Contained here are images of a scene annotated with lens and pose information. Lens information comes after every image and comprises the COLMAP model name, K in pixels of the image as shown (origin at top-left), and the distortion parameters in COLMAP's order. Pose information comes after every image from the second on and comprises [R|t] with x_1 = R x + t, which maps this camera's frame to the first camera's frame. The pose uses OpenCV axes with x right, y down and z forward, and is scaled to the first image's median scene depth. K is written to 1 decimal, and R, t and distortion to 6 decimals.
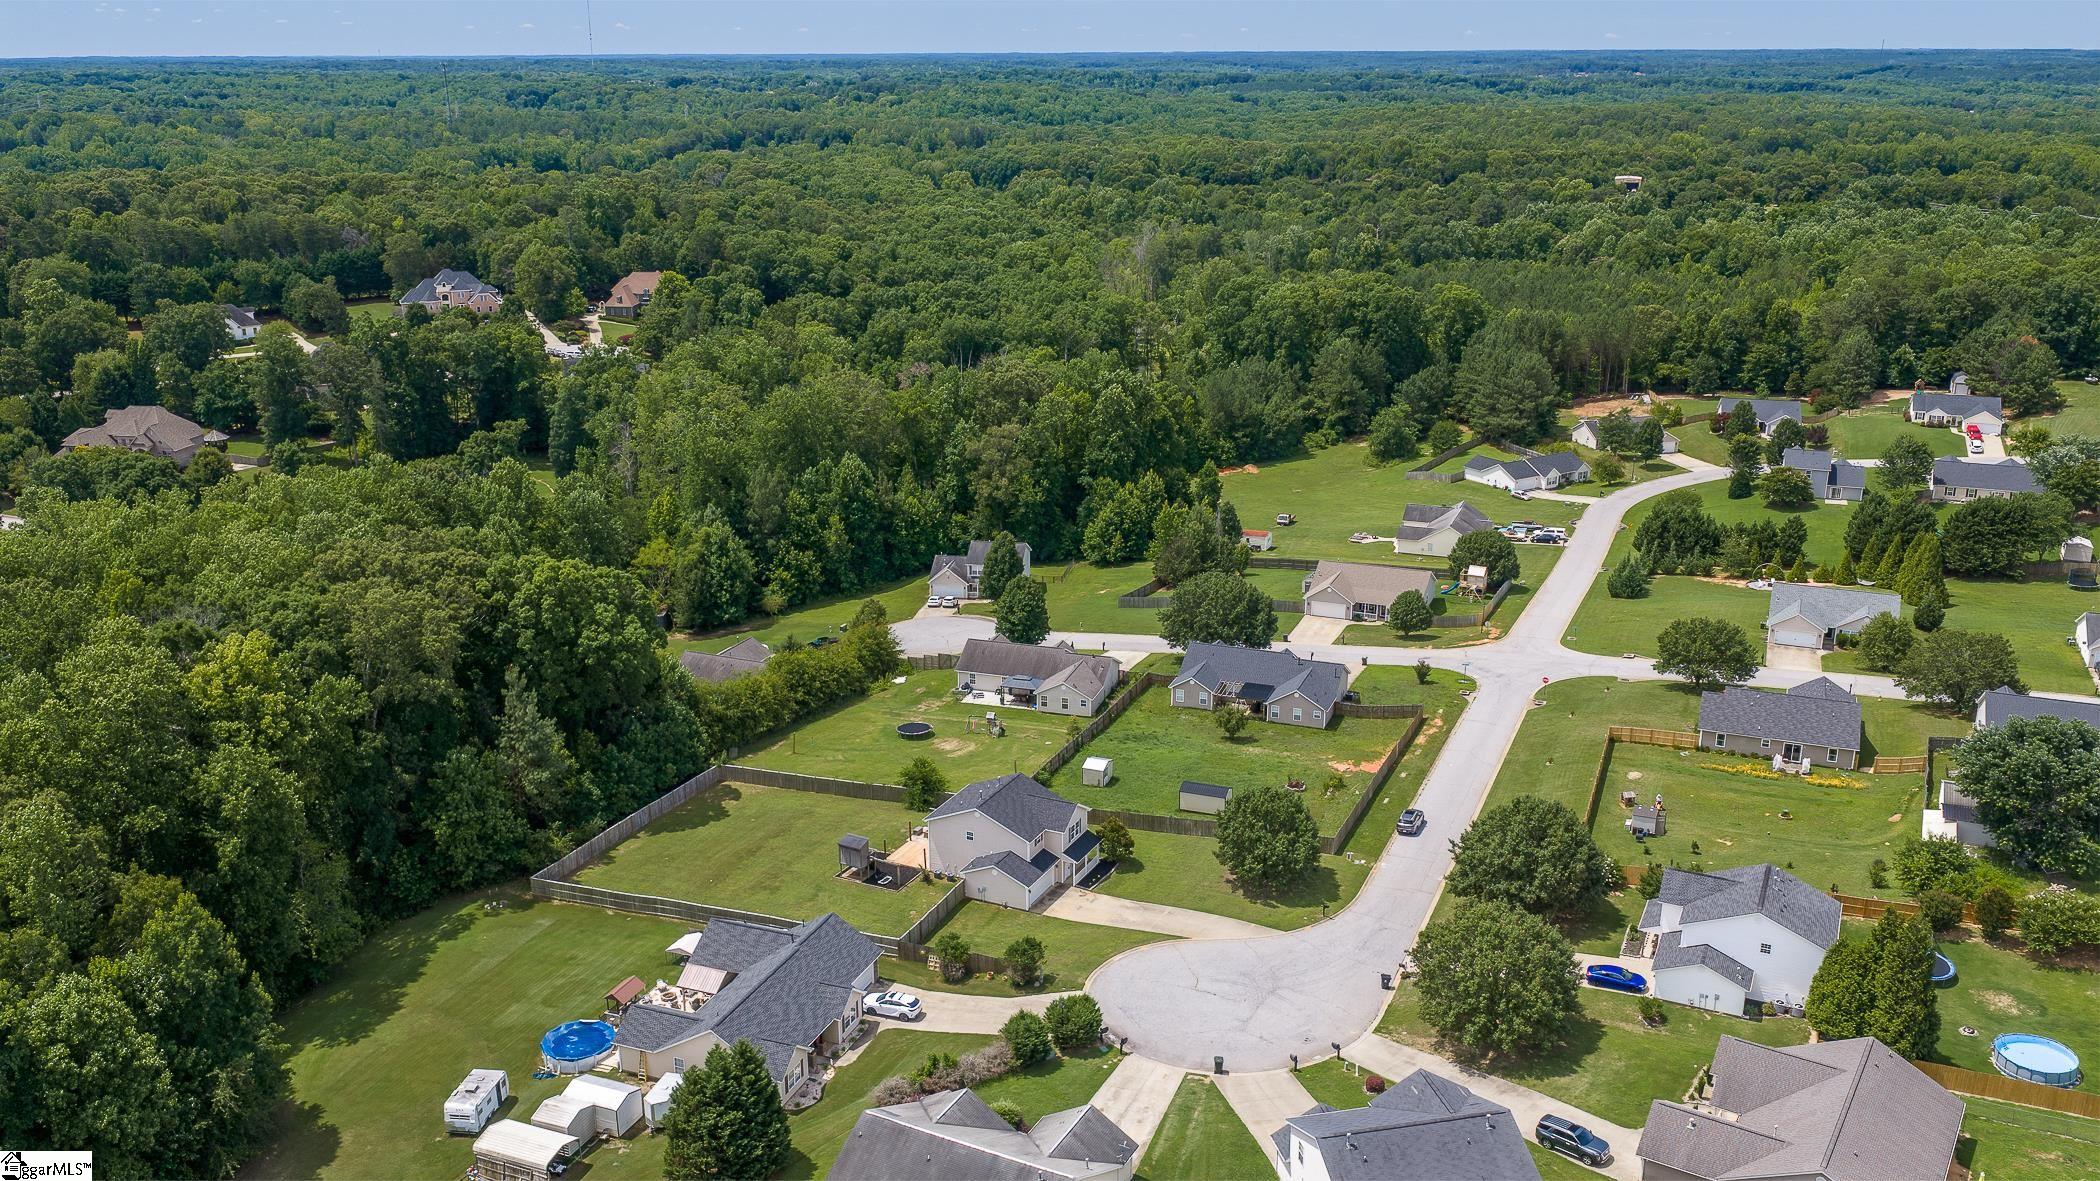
lens RADIAL K [[1734.6, 0, 1054.9], [0, 1734.6, 595.4], [0, 0, 1]] dist [0.039362, -0.075974]
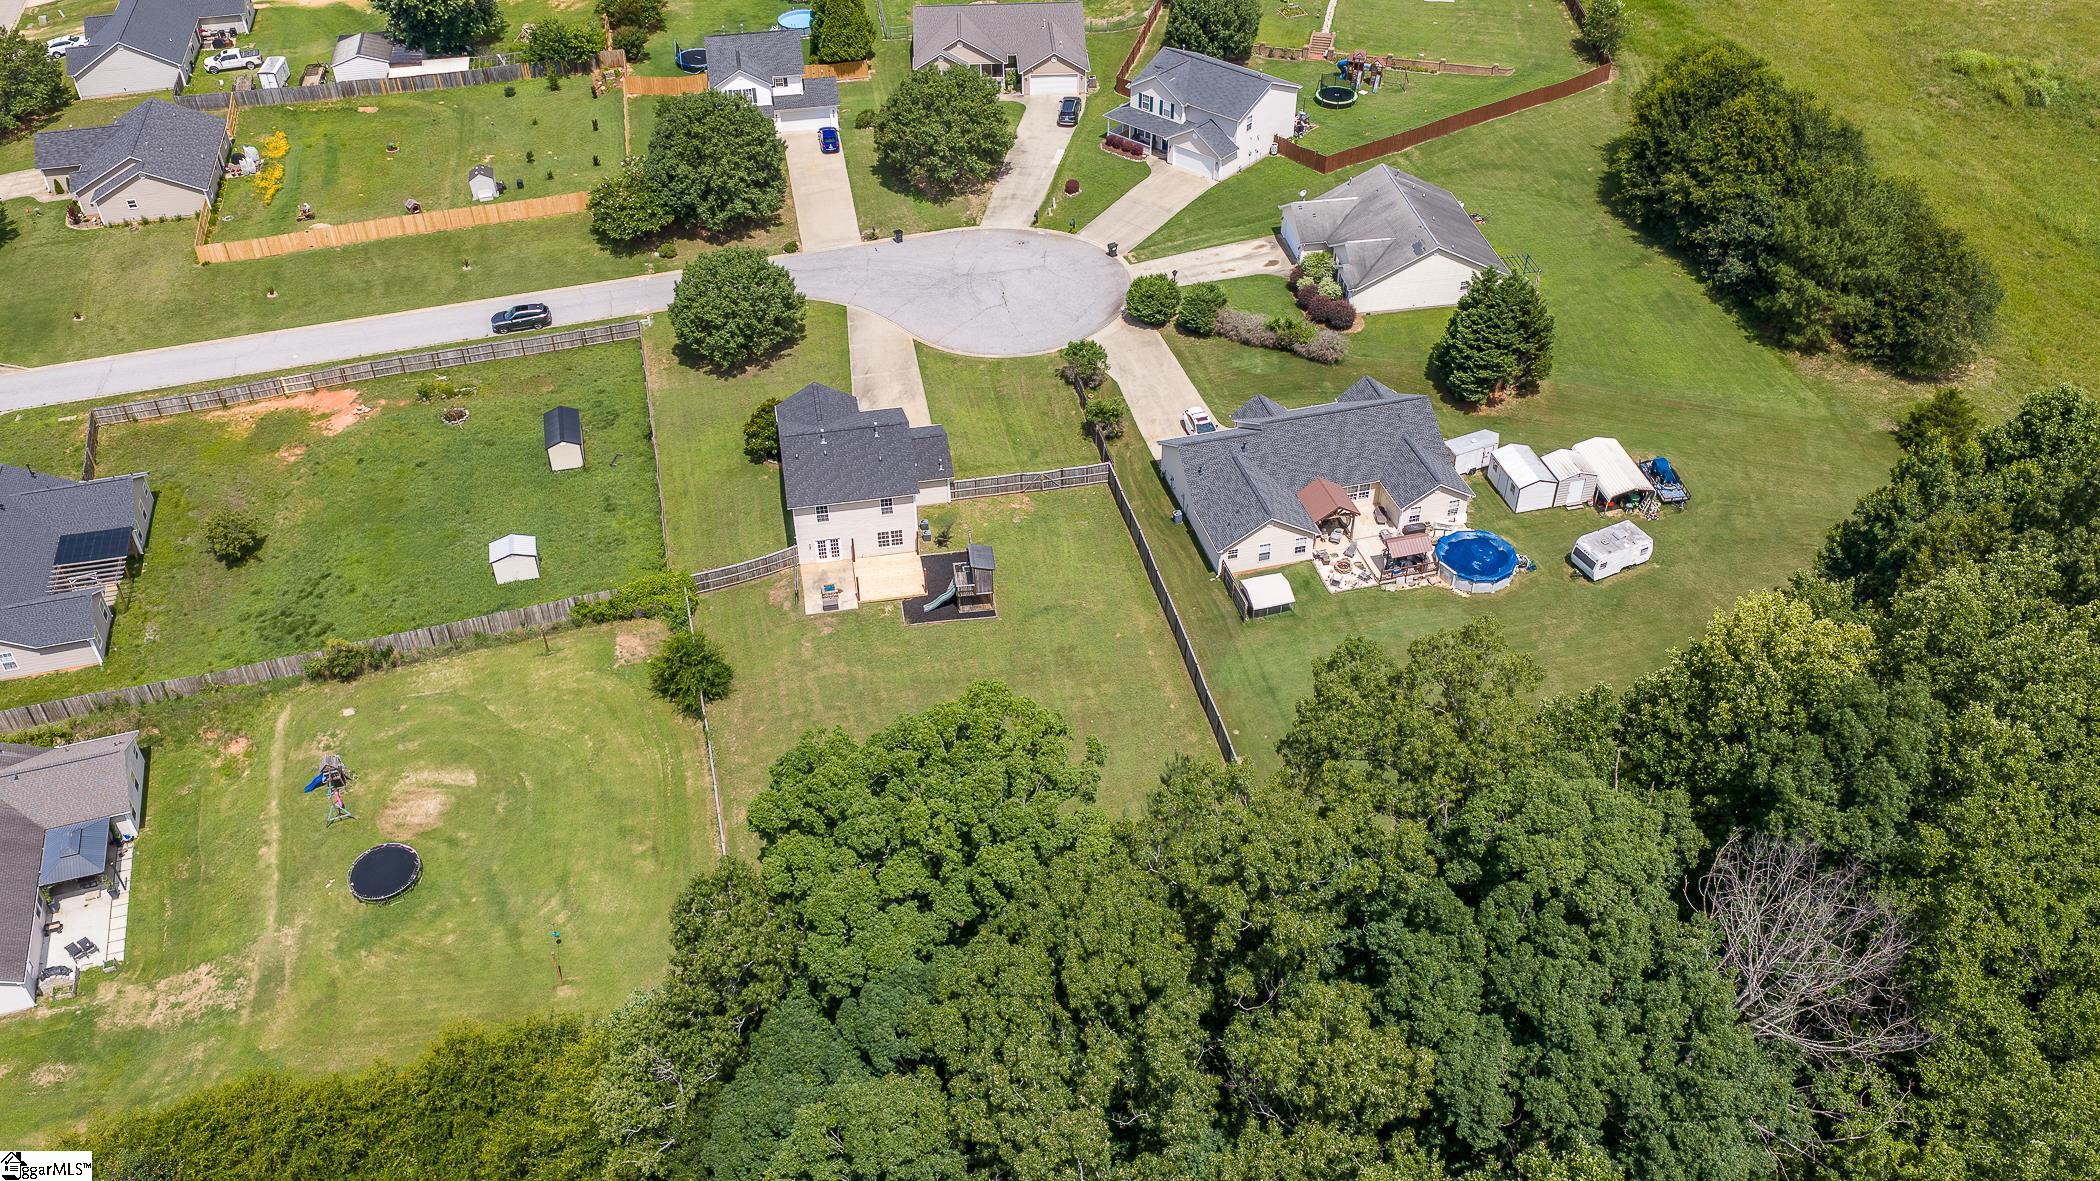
lens RADIAL K [[1734.6, 0, 1054.9], [0, 1734.6, 595.4], [0, 0, 1]] dist [0.039362, -0.075974]
pose [[-0.592233, -0.503911, 0.628755, -0.555326], [0.252152, 0.625225, 0.738588, -0.349620], [-0.765297, 0.595958, -0.243217, 1.075511]]
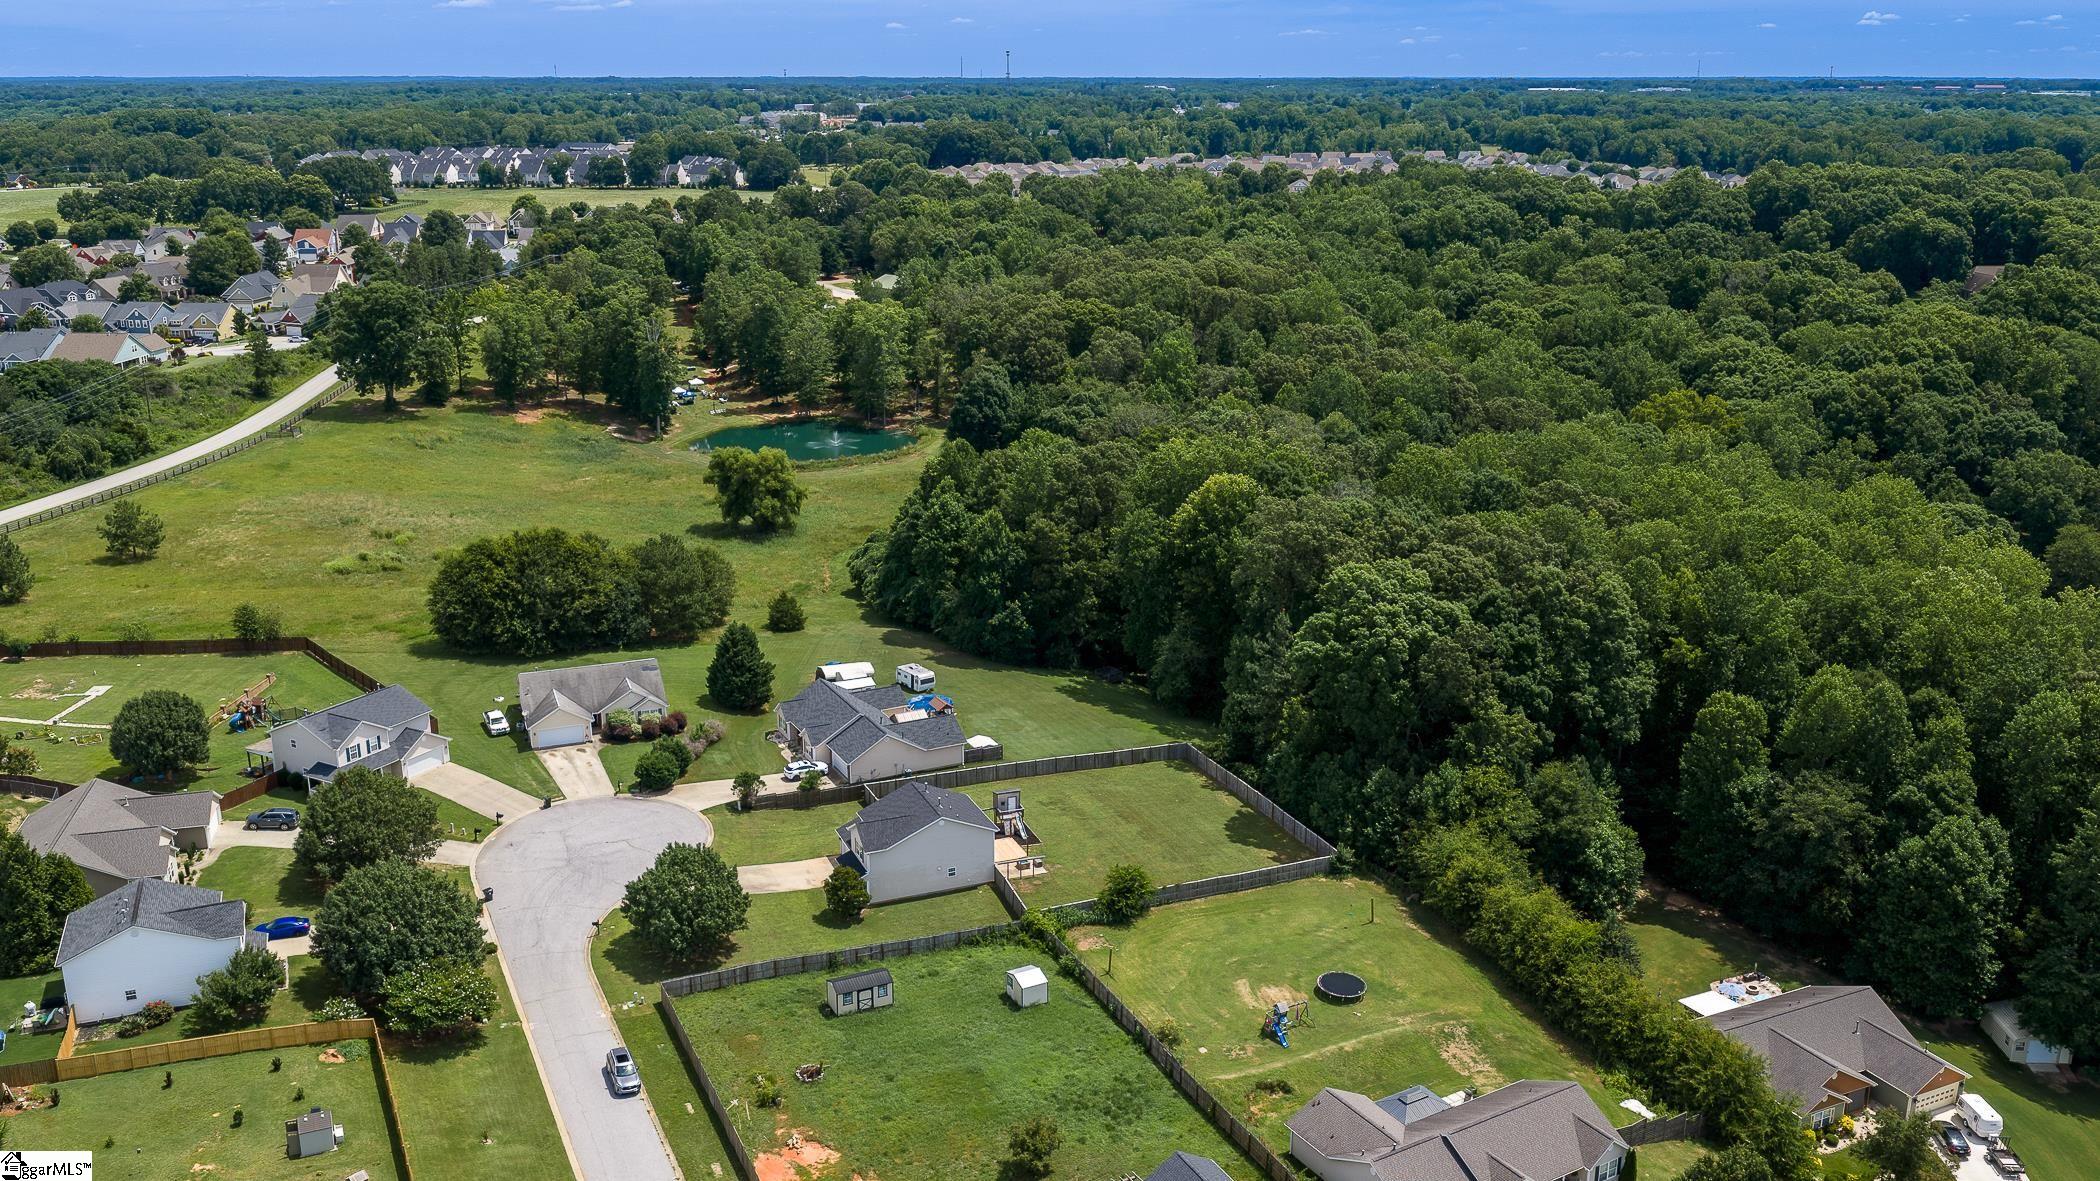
lens RADIAL K [[1734.6, 0, 1054.9], [0, 1734.6, 595.4], [0, 0, 1]] dist [0.039362, -0.075974]
pose [[-0.662515, 0.215264, -0.717451, 0.576572], [-0.225711, 0.855924, 0.465240, -0.444906], [0.714233, 0.470165, -0.518475, 1.416757]]
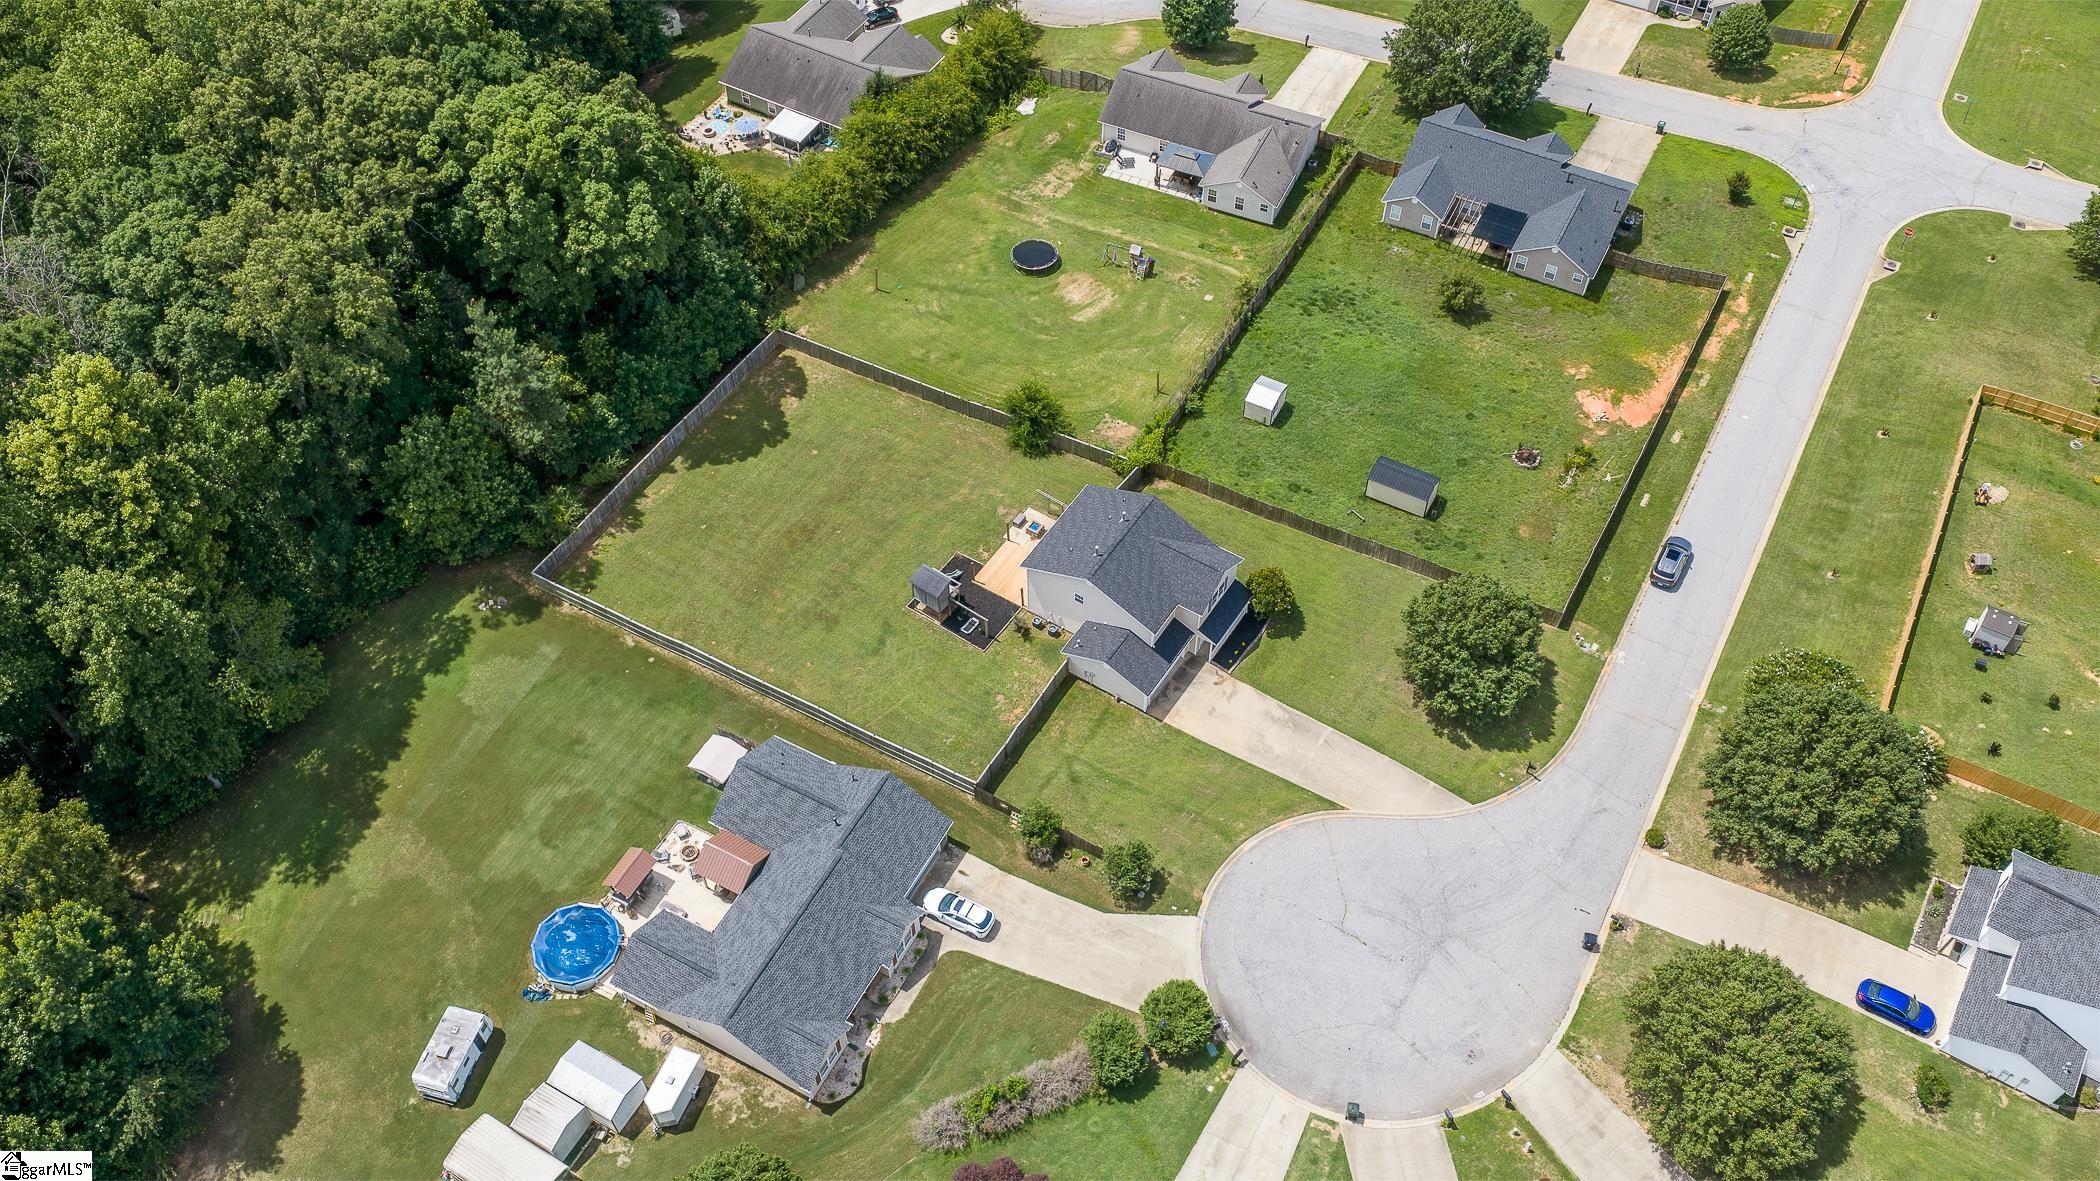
lens RADIAL K [[1734.6, 0, 1054.9], [0, 1734.6, 595.4], [0, 0, 1]] dist [0.039362, -0.075974]
pose [[0.992988, 0.095692, -0.069412, -0.006166], [-0.038867, 0.818792, 0.572773, -0.275000], [0.111644, -0.566059, 0.816770, 0.343610]]
